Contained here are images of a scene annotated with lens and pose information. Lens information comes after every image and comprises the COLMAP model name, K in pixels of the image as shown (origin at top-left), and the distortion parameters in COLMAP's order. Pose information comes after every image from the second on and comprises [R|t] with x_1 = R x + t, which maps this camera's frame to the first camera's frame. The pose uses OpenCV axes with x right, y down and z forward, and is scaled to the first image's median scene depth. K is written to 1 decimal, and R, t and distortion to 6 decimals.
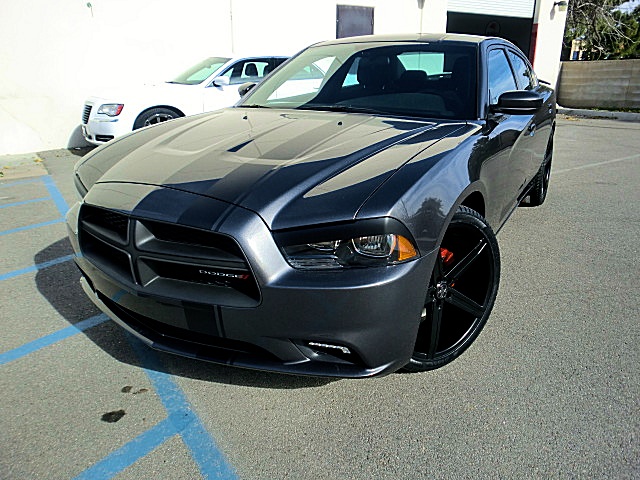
lens RADIAL K [[497.0, 0, 320.0], [0, 497.0, 240.0], [0, 0, 1]] dist [-0.103167, 0.119279]
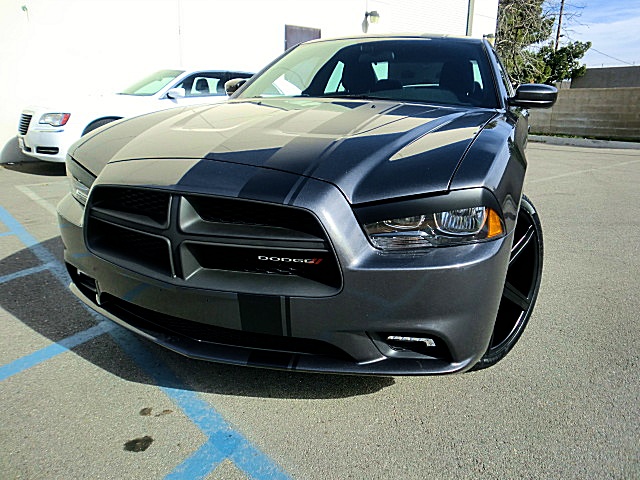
lens RADIAL K [[495.0, 0, 320.0], [0, 495.0, 240.0], [0, 0, 1]] dist [-0.103938, 0.120209]
pose [[0.989443, -0.017362, 0.143878, -0.234058], [0.025453, 0.998185, -0.054588, 0.073709], [-0.142669, 0.057674, 0.988089, 0.138778]]
